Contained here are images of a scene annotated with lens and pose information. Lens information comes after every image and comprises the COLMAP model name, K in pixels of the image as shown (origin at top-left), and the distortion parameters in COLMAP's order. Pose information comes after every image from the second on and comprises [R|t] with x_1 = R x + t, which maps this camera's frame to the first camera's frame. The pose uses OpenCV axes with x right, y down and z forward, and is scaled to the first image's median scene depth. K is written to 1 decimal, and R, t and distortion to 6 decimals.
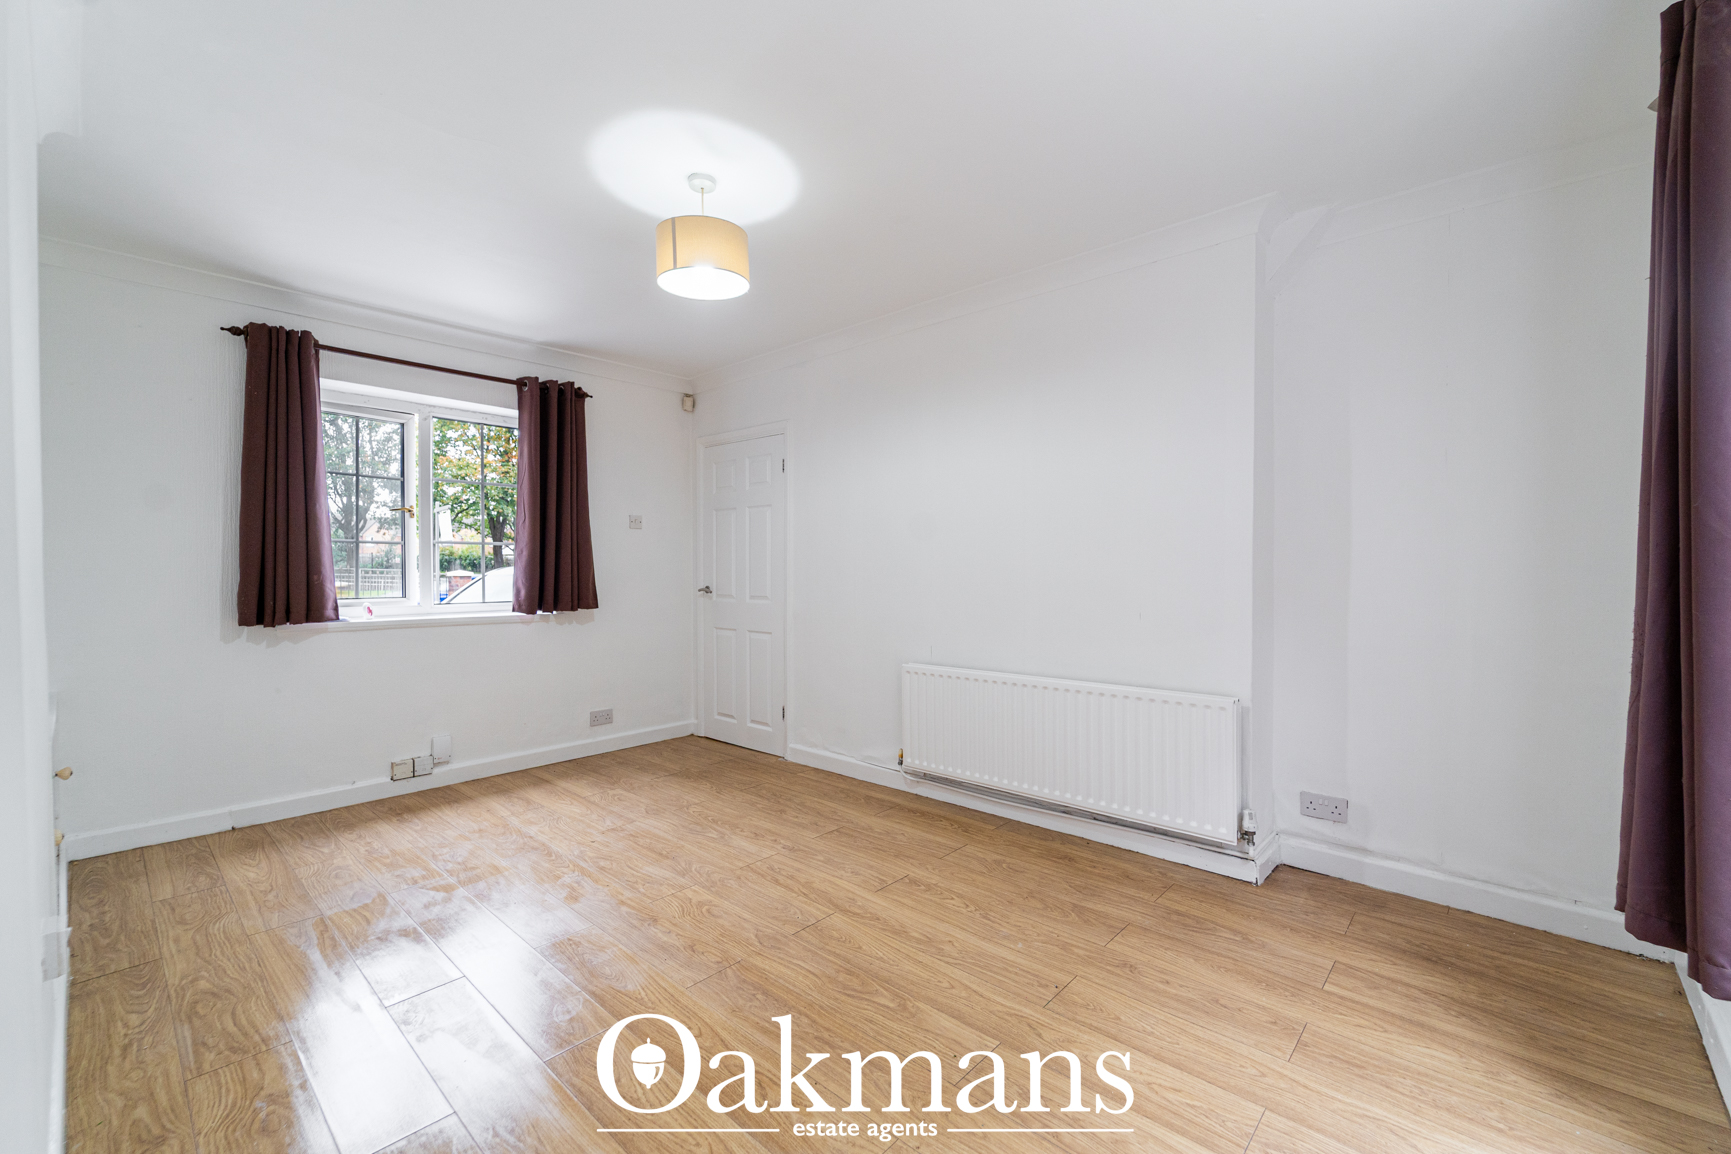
lens RADIAL K [[725.8, 0, 876.1], [0, 725.8, 576.0], [0, 0, 1]] dist [0.001510, -0.002327]
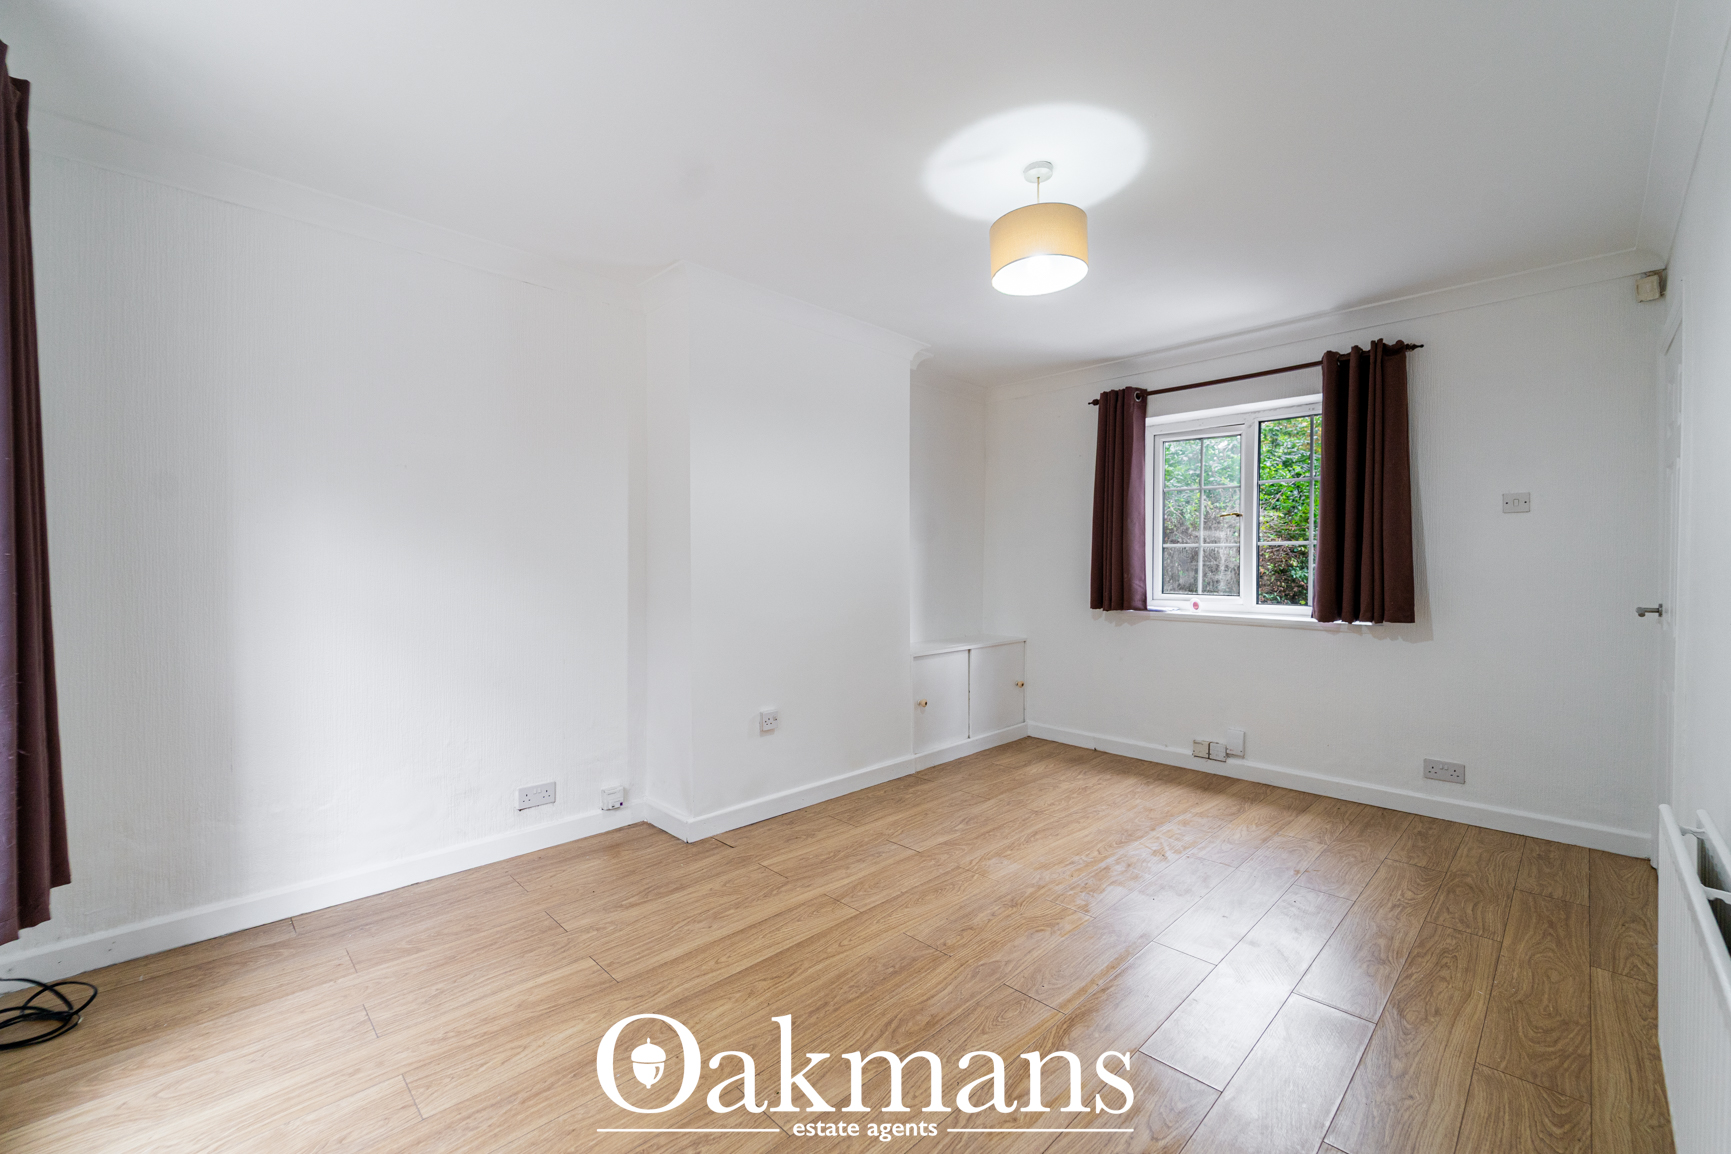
lens RADIAL K [[725.8, 0, 876.1], [0, 725.8, 576.0], [0, 0, 1]] dist [0.001510, -0.002327]
pose [[-0.075557, 0.015547, -0.997020, 0.520974], [-0.015316, 0.999742, 0.016751, -0.011158], [0.997024, 0.016536, -0.075299, 0.610119]]
